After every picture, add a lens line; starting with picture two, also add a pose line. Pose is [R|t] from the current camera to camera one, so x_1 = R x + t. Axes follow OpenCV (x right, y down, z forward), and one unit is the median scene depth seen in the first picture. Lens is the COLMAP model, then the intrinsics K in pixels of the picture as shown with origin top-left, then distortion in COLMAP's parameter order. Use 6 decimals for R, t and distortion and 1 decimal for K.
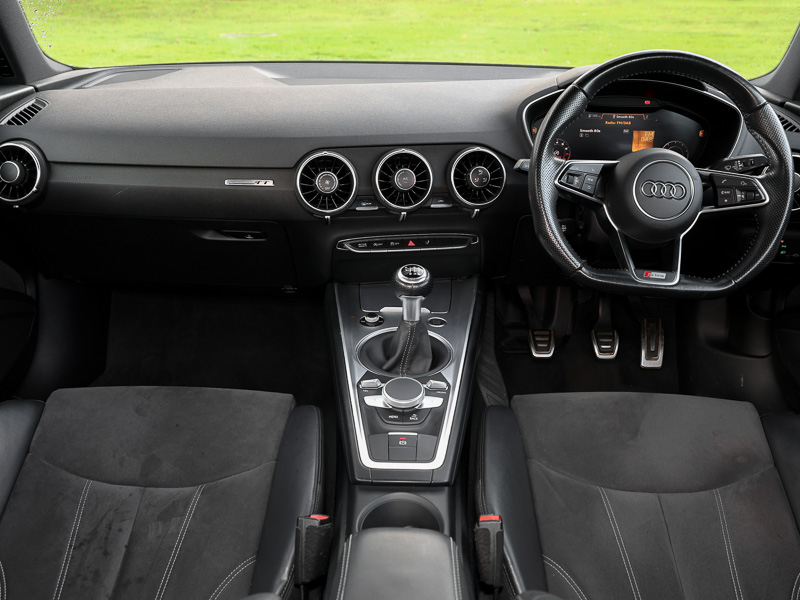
lens RADIAL K [[805.6, 0, 433.8], [0, 805.6, 297.3], [0, 0, 1]] dist [0.016119, -0.000564]
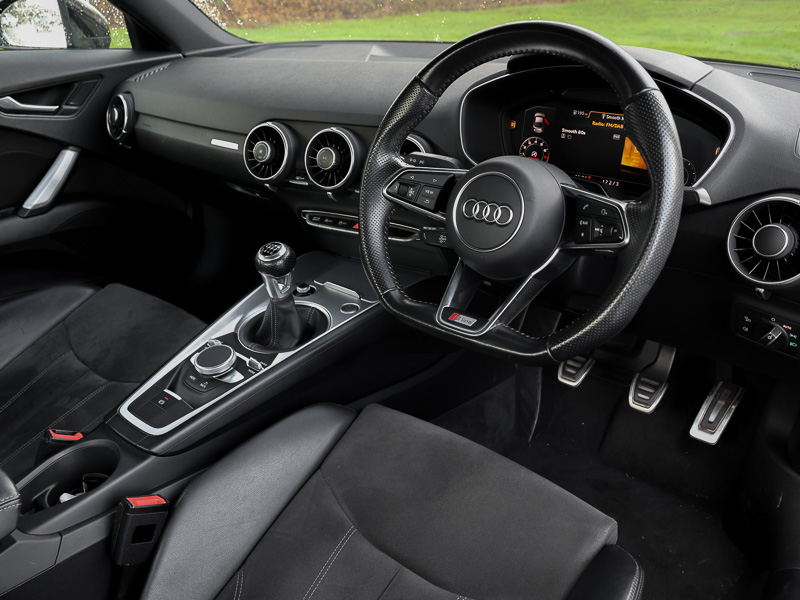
lens RADIAL K [[652.9, 0, 389.6], [0, 652.9, 313.7], [0, 0, 1]] dist [0.004706, 0.004364]
pose [[0.767377, 0.264599, -0.584055, 0.541103], [-0.209743, 0.964358, 0.161314, -0.108446], [0.605921, -0.001288, 0.795523, 0.408806]]
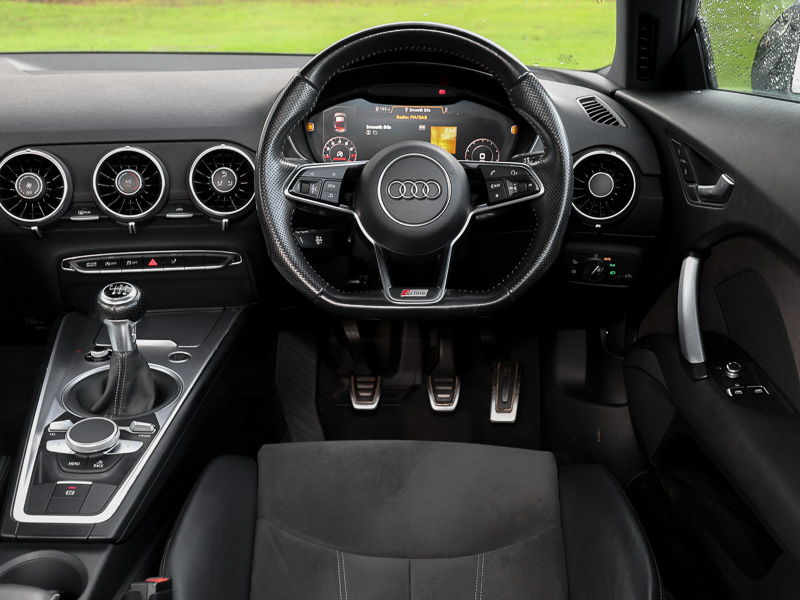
lens RADIAL K [[990.9, 0, 399.3], [0, 990.9, 338.0], [0, 0, 1]] dist [0.015012, 0.006337]
pose [[0.999890, -0.003564, -0.014386, 0.255911], [0.003164, 0.999612, -0.027682, 0.042372], [0.014480, 0.027634, 0.999513, -0.010546]]
